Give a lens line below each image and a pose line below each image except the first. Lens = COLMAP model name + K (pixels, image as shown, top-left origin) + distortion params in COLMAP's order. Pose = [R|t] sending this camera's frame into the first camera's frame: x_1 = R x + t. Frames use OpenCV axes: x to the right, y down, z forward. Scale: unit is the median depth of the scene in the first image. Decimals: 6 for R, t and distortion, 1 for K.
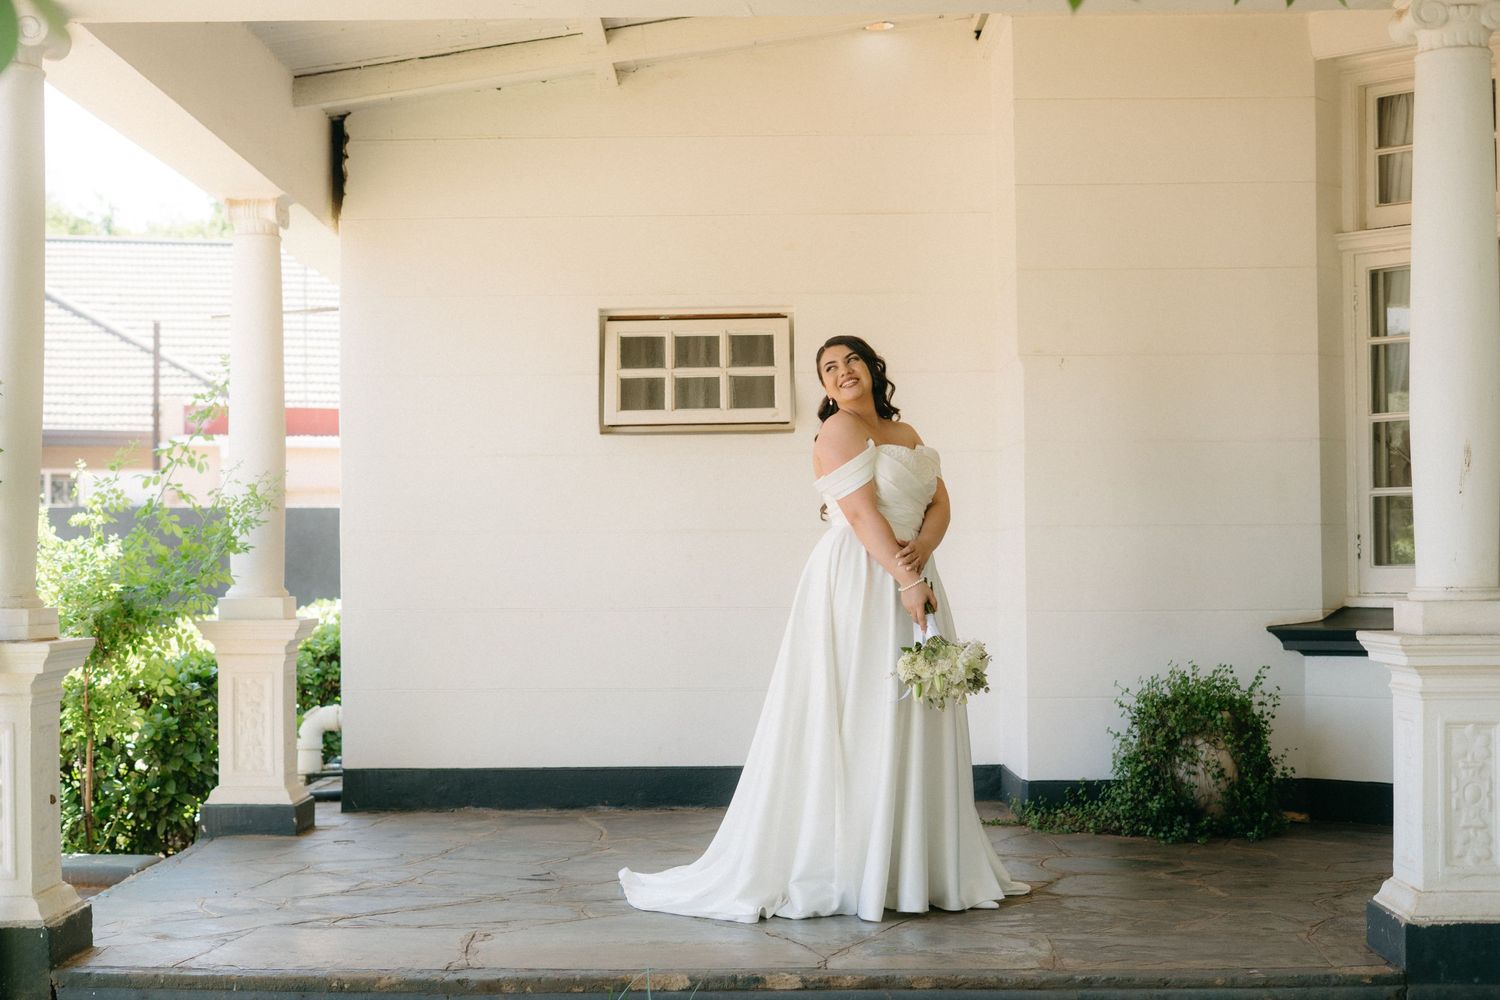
lens RADIAL K [[2144.6, 0, 695.5], [0, 2144.6, 557.5], [0, 0, 1]] dist [0.018485, 0.000000]
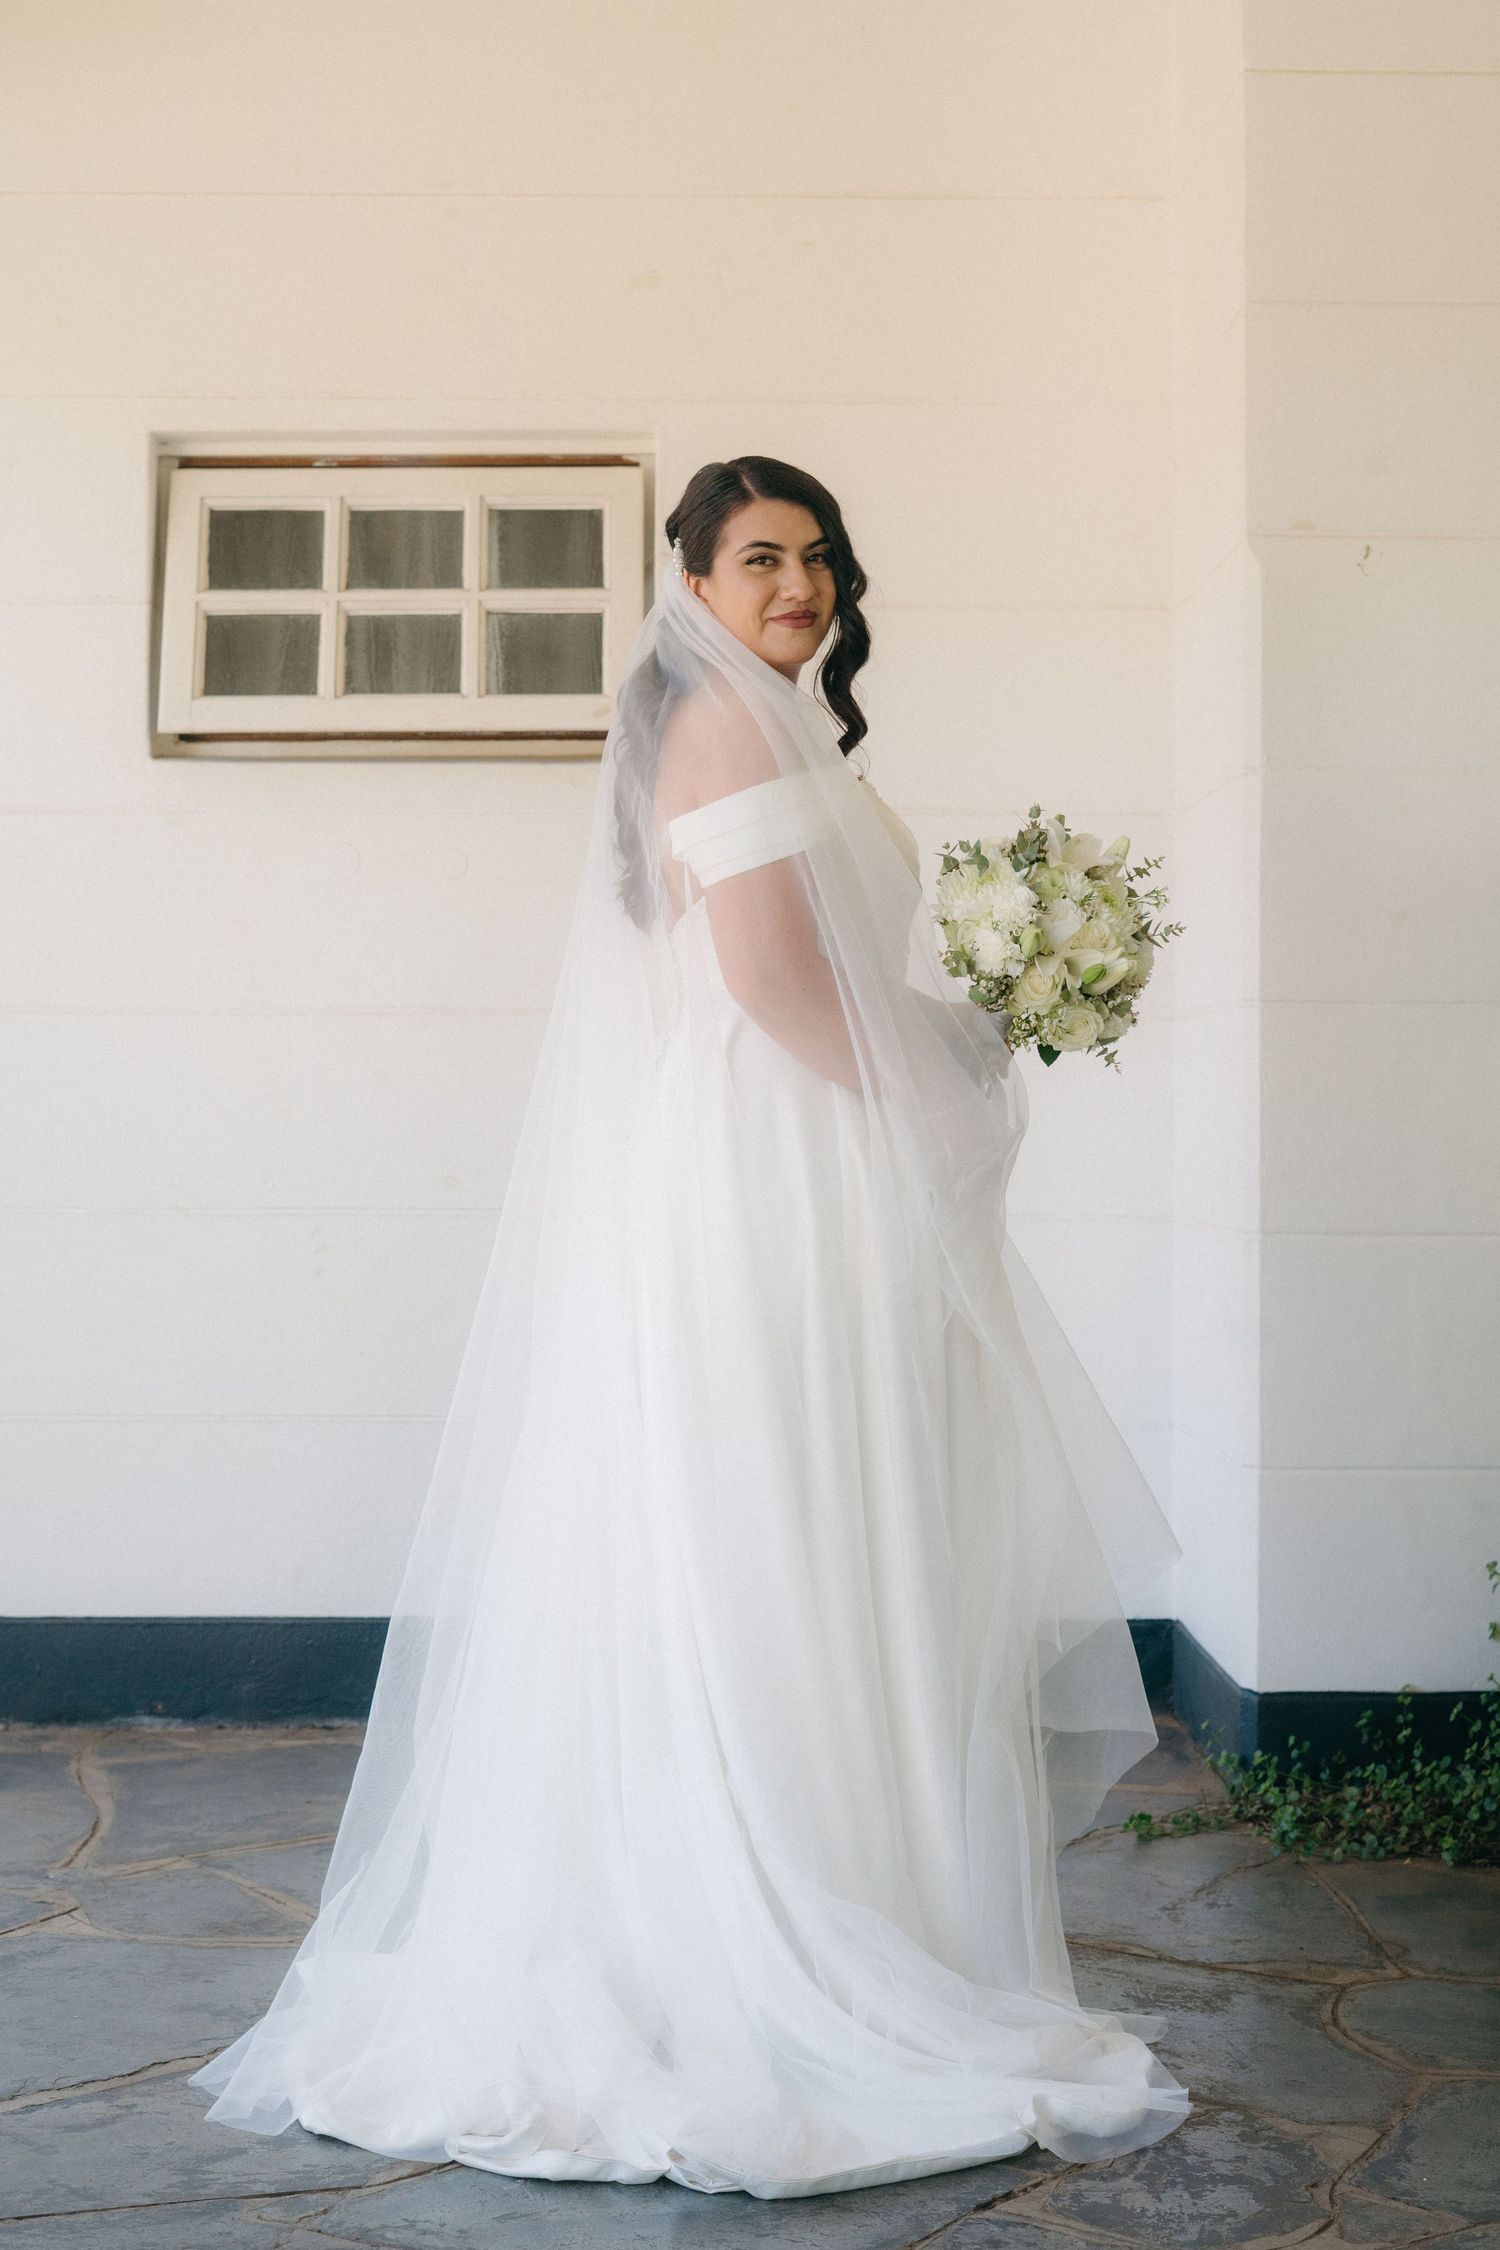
lens RADIAL K [[3216.9, 0, 752.9], [0, 3216.9, 1125.9], [0, 0, 1]] dist [0.018485, 0.000000]
pose [[0.999031, 0.009308, 0.043022, 0.043219], [-0.009962, 0.999838, 0.015014, -0.000947], [-0.042875, -0.015428, 0.998961, 0.451738]]
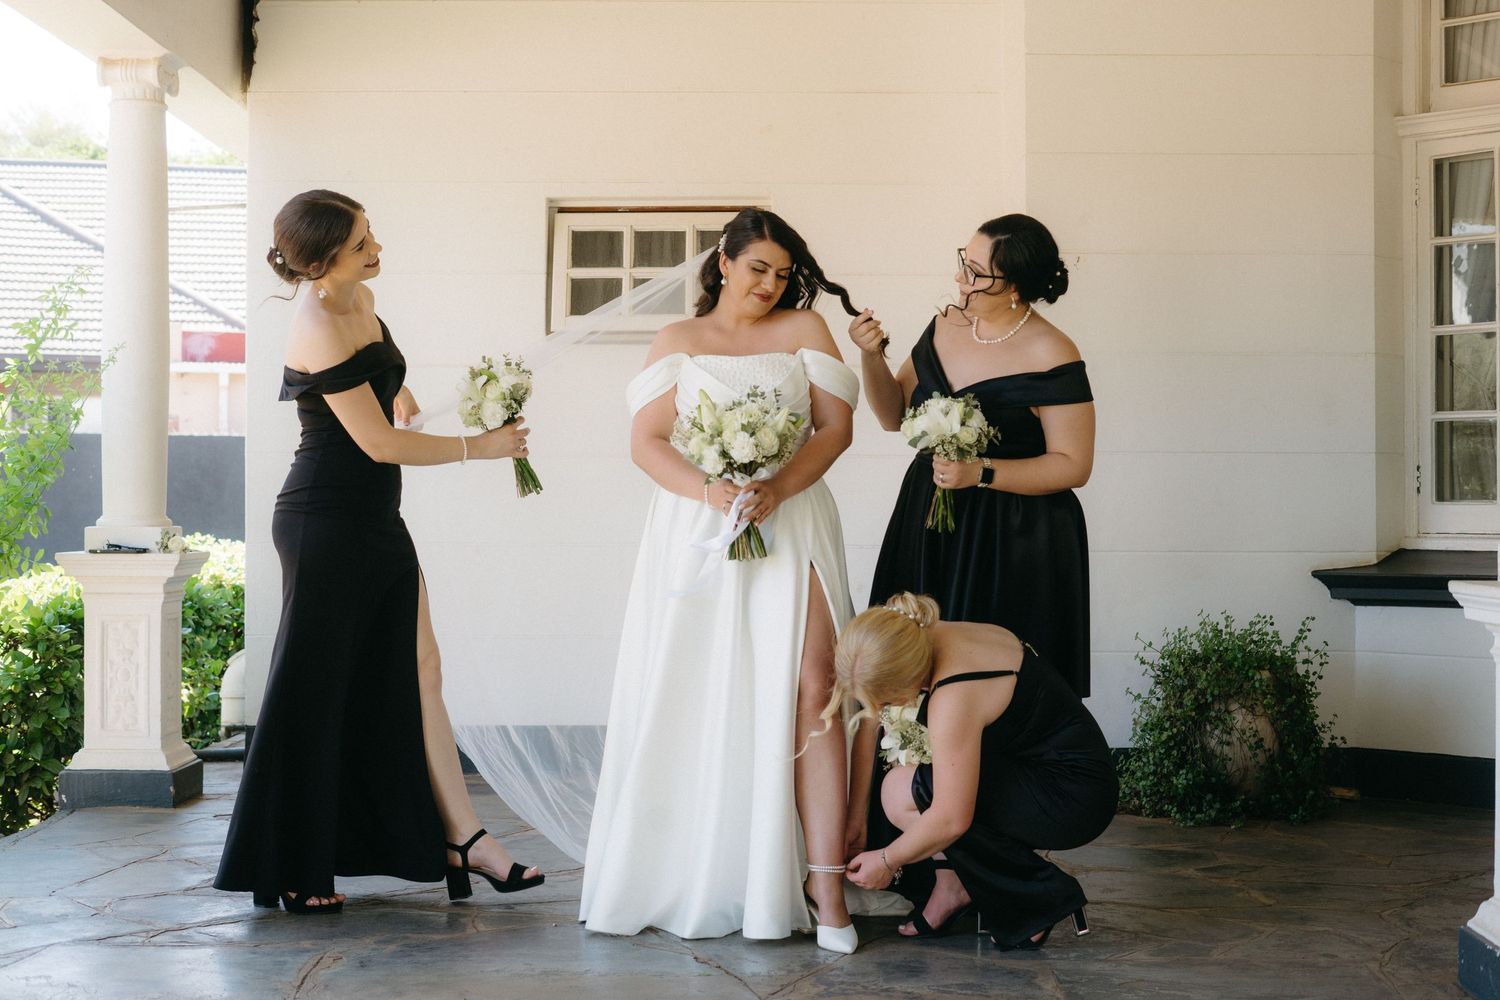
lens RADIAL K [[2144.6, 0, 750.8], [0, 2144.6, 496.4], [0, 0, 1]] dist [0.018485, 0.000000]
pose [[0.999802, 0.009330, 0.017589, 0.025491], [-0.009355, 0.999955, 0.001317, 0.003141], [-0.017576, -0.001481, 0.999844, 0.141674]]
